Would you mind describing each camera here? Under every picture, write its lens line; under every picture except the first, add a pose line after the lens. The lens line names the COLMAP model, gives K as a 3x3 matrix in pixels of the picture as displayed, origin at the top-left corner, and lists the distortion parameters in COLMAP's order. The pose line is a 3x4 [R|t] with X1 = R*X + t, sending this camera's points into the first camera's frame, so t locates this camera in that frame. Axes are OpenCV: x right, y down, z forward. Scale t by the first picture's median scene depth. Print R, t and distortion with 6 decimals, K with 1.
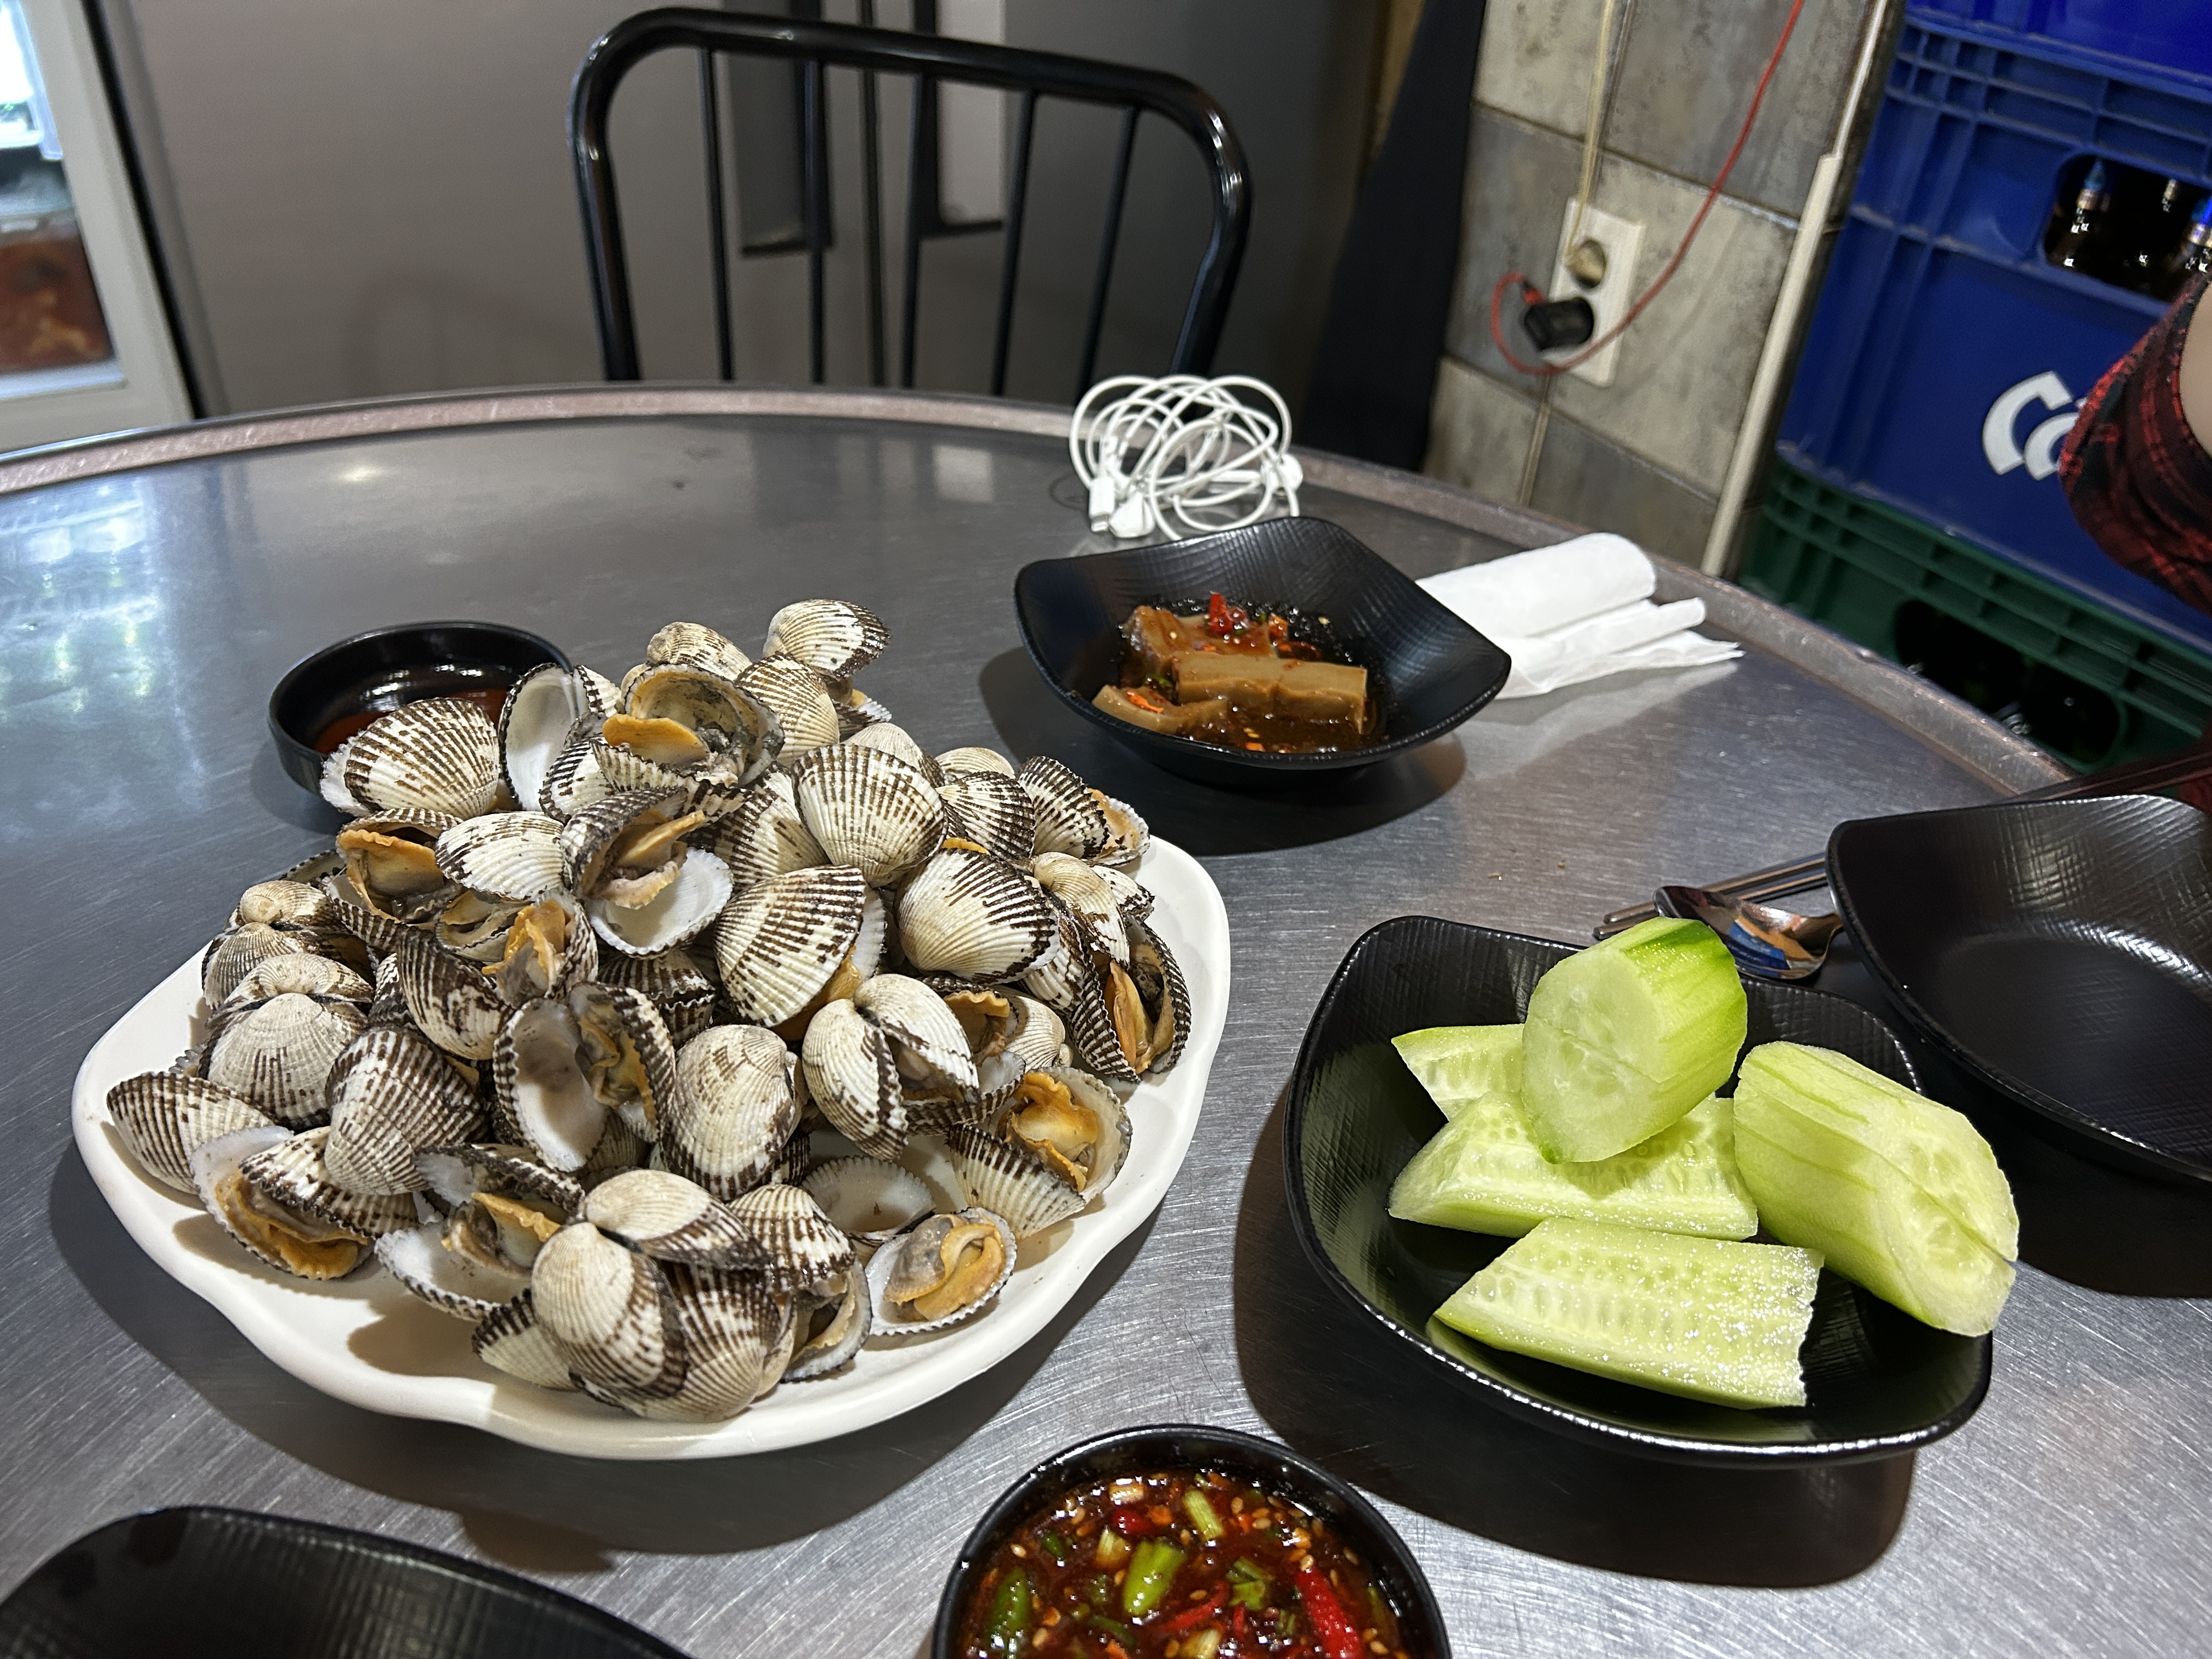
lens RADIAL K [[1682.3, 0, 1106.0], [0, 1682.3, 829.5], [0, 0, 1]] dist [0.064779, -0.116967]
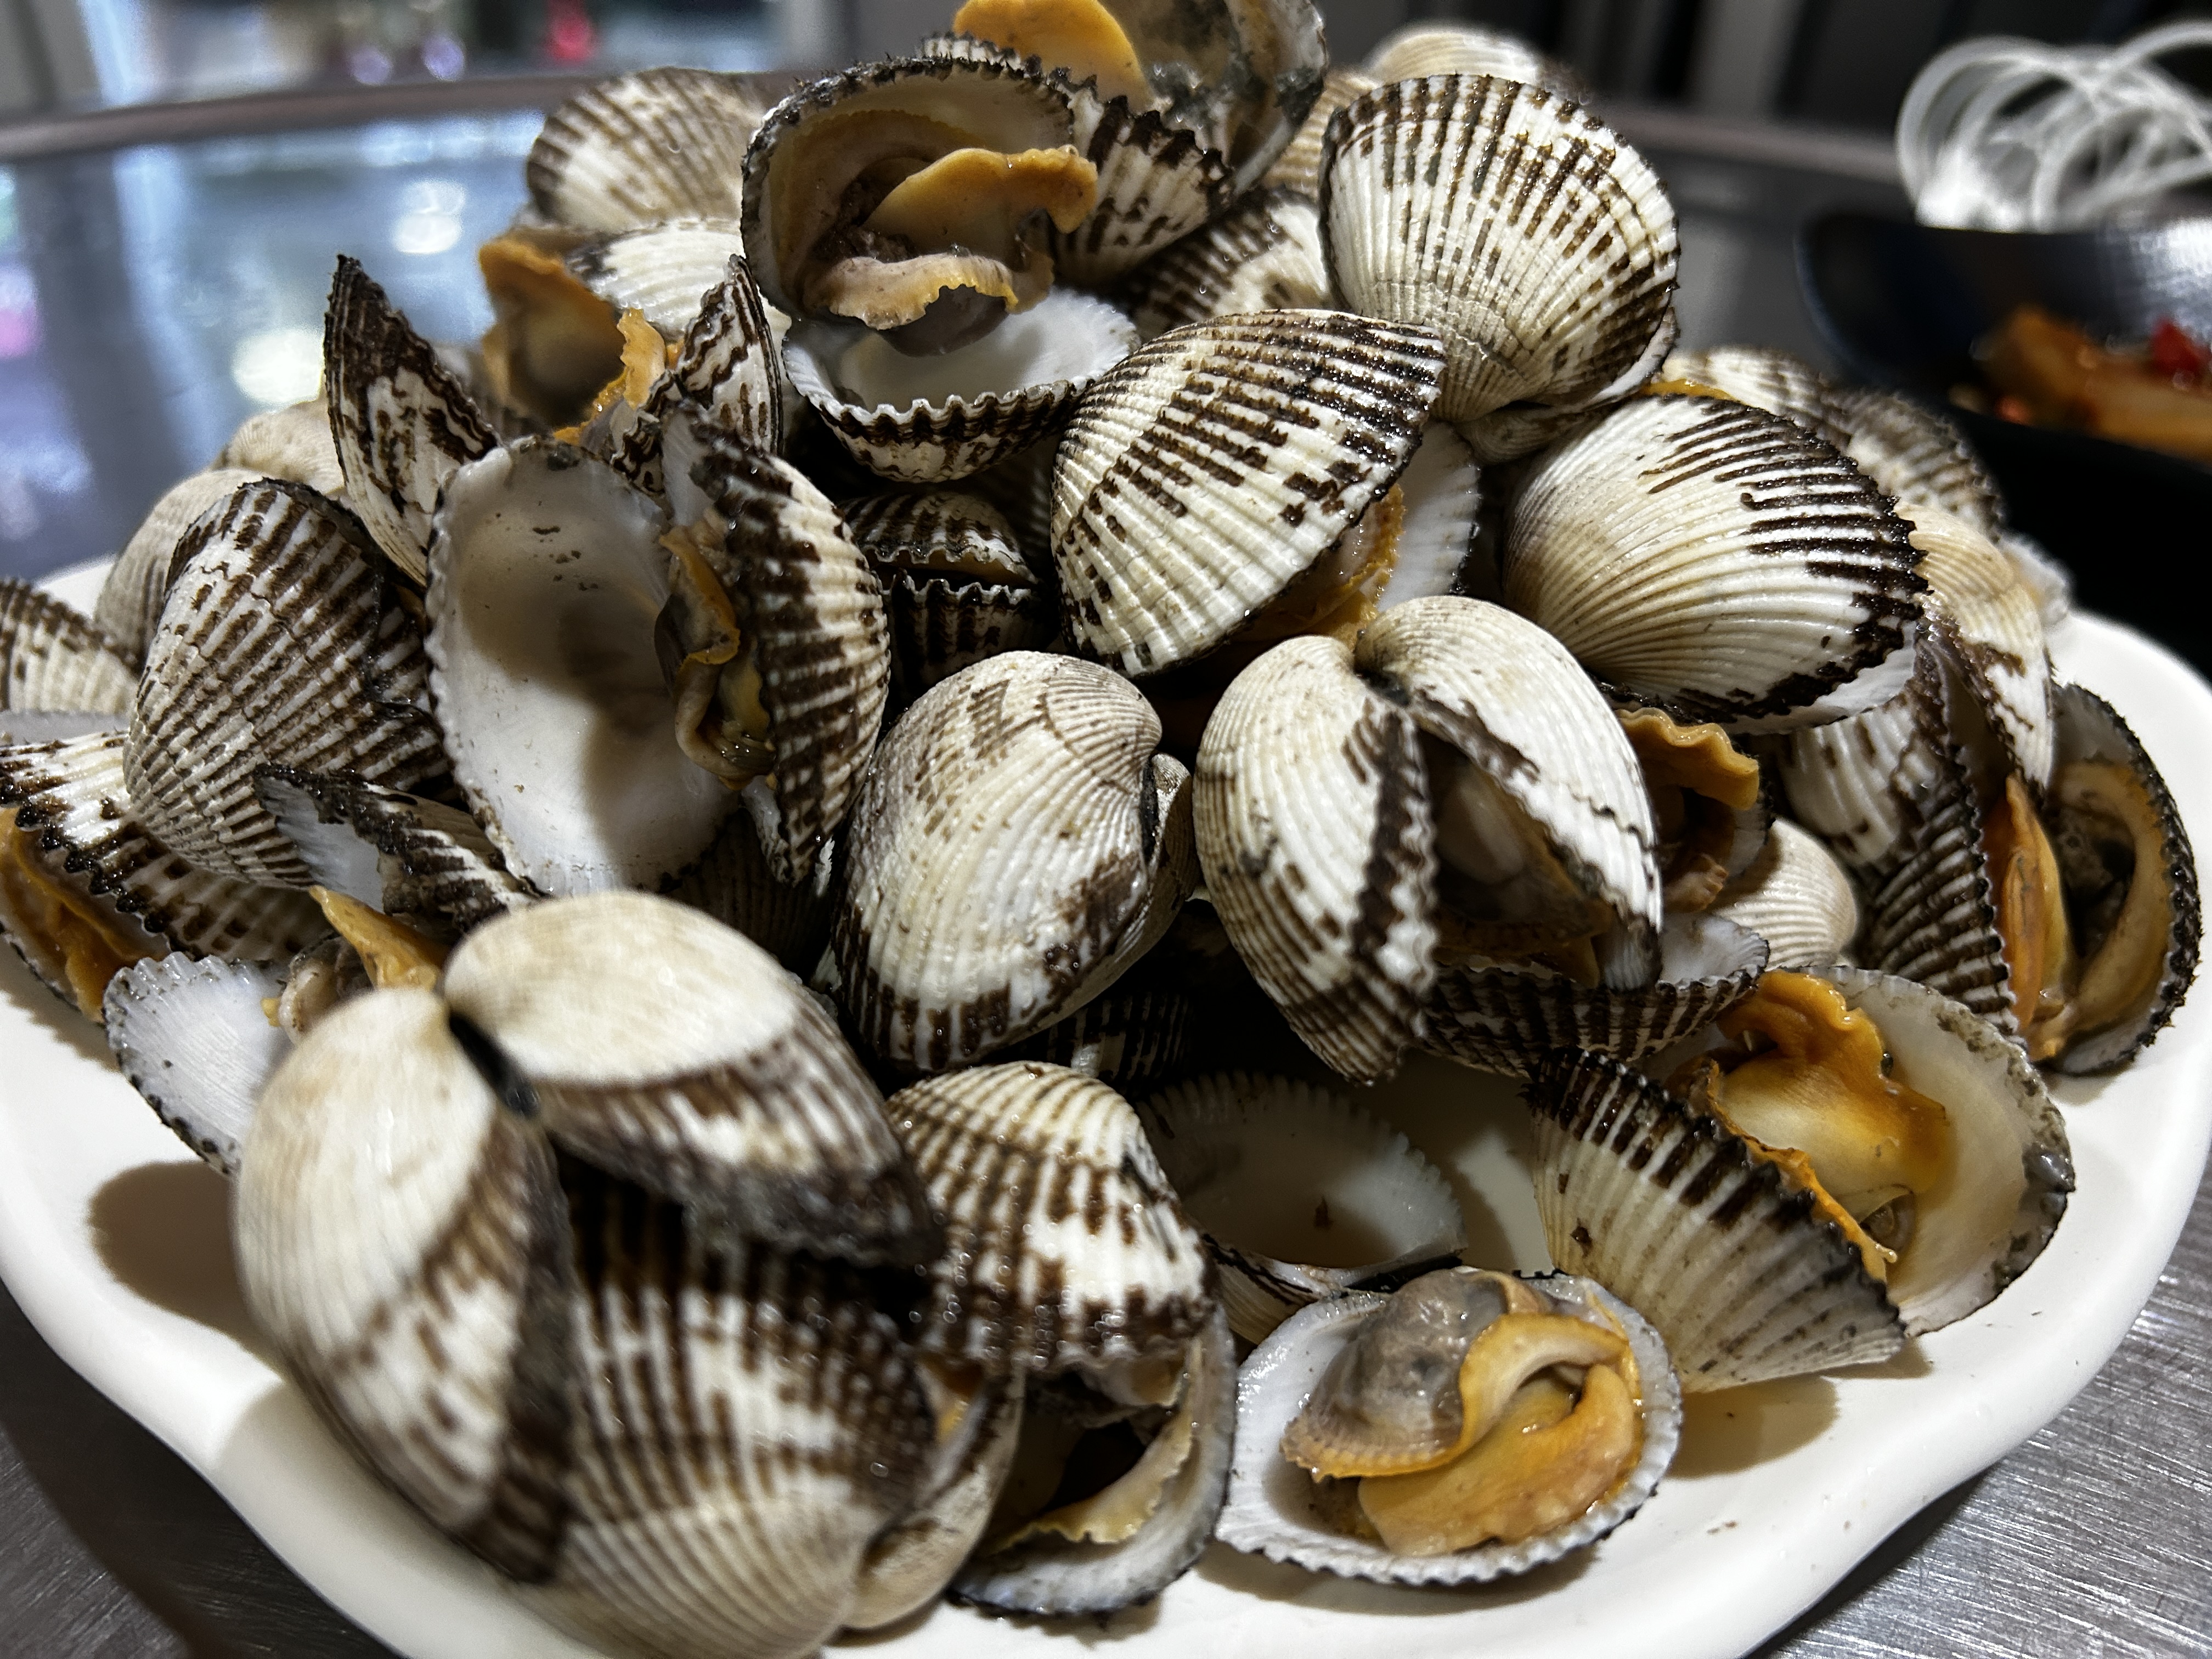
lens RADIAL K [[1794.6, 0, 1109.7], [0, 1794.6, 795.1], [0, 0, 1]] dist [0.038614, -0.097075]
pose [[0.926206, 0.179566, -0.331511, -0.063556], [-0.190369, 0.981713, -0.000117, 0.148954], [0.325427, 0.063217, 0.943452, 0.624284]]
